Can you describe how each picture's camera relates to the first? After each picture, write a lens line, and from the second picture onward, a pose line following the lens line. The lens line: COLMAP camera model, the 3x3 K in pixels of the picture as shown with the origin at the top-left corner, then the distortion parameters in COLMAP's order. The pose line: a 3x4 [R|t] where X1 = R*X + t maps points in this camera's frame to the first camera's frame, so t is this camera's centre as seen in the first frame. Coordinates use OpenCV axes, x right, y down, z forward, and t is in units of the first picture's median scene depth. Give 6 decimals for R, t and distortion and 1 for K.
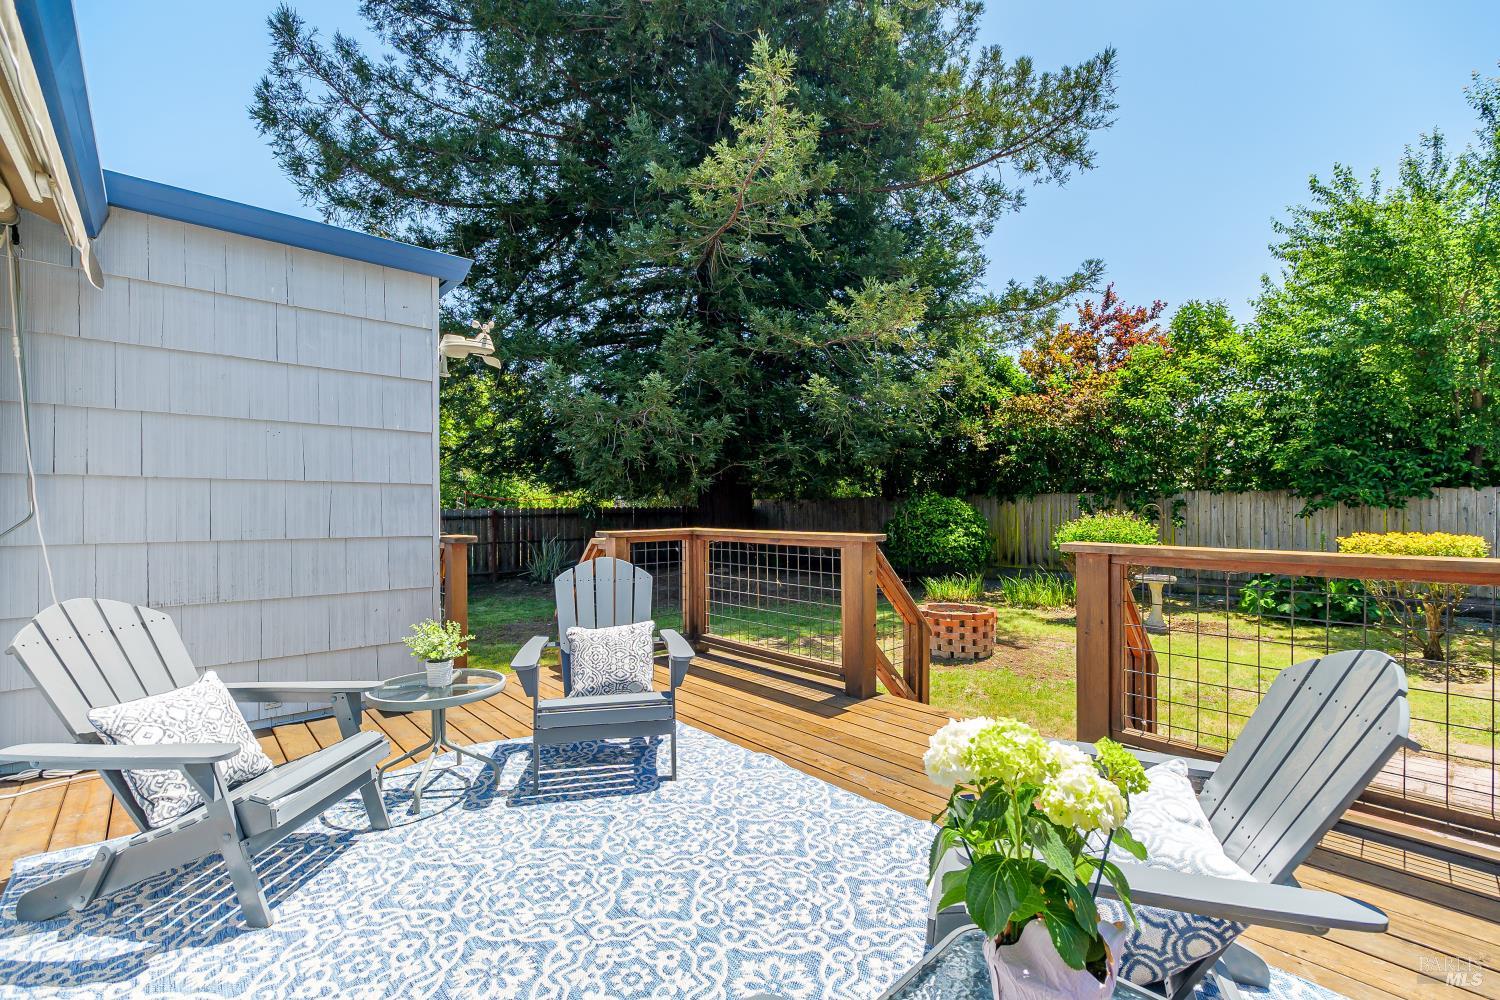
lens RADIAL K [[653.5, 0, 775.4], [0, 653.5, 503.8], [0, 0, 1]] dist [-0.004982, -0.000539]
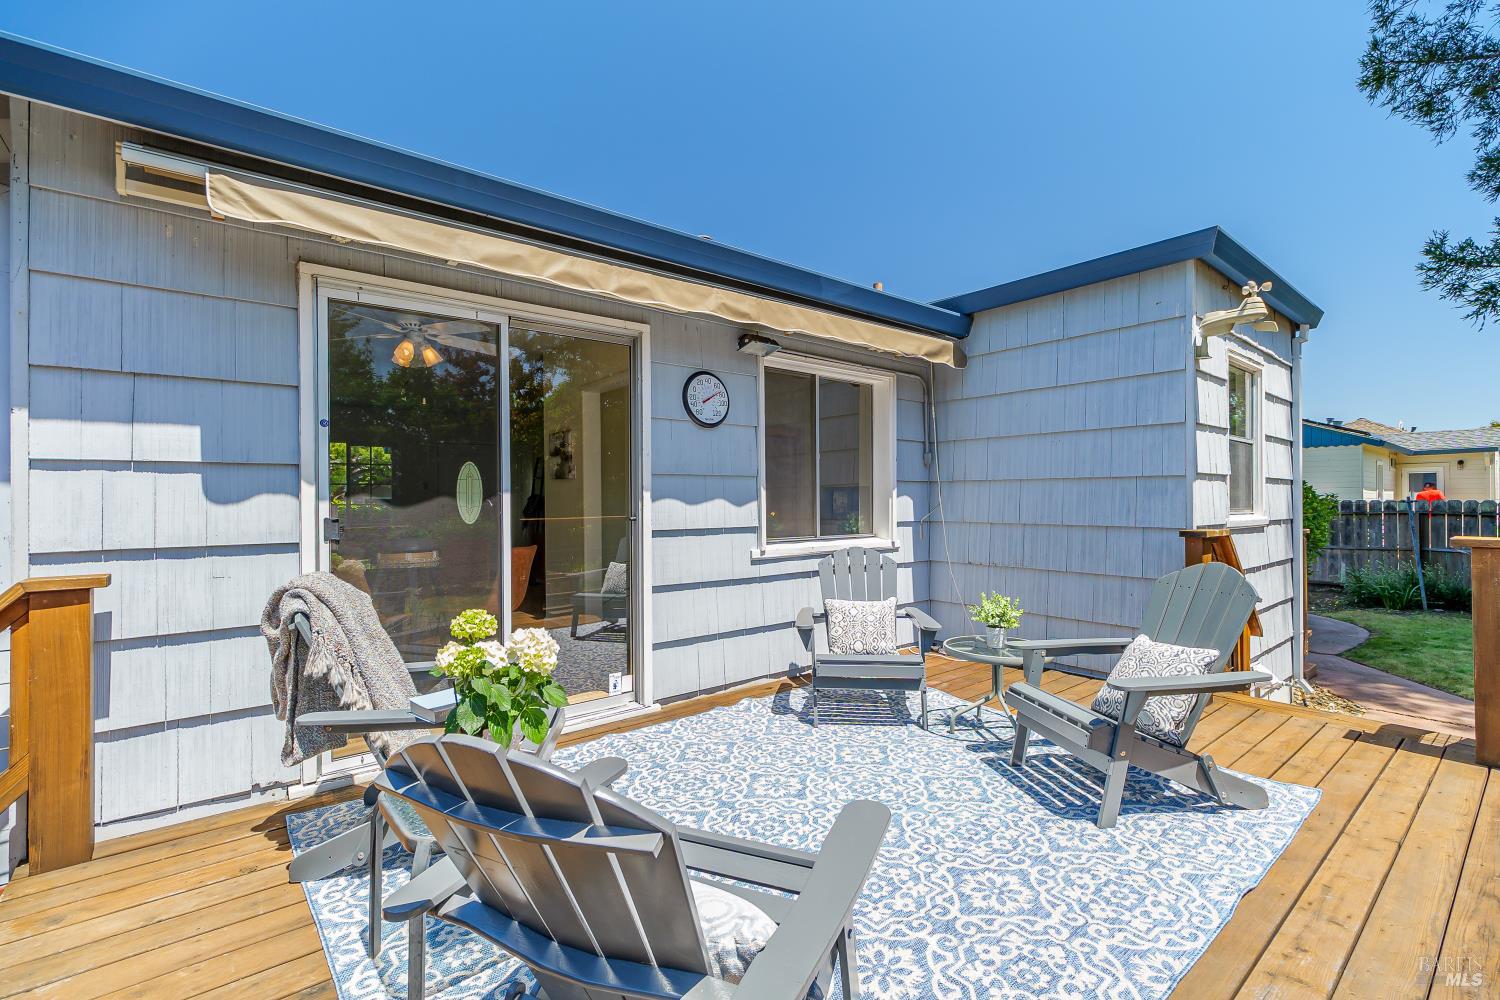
lens RADIAL K [[653.5, 0, 745.5], [0, 653.5, 497.8], [0, 0, 1]] dist [-0.004982, -0.000539]
pose [[-0.063933, -0.004315, -0.997945, 0.710588], [0.000616, 0.999990, -0.004363, 0.009794], [0.997954, -0.000894, -0.063930, 0.616052]]
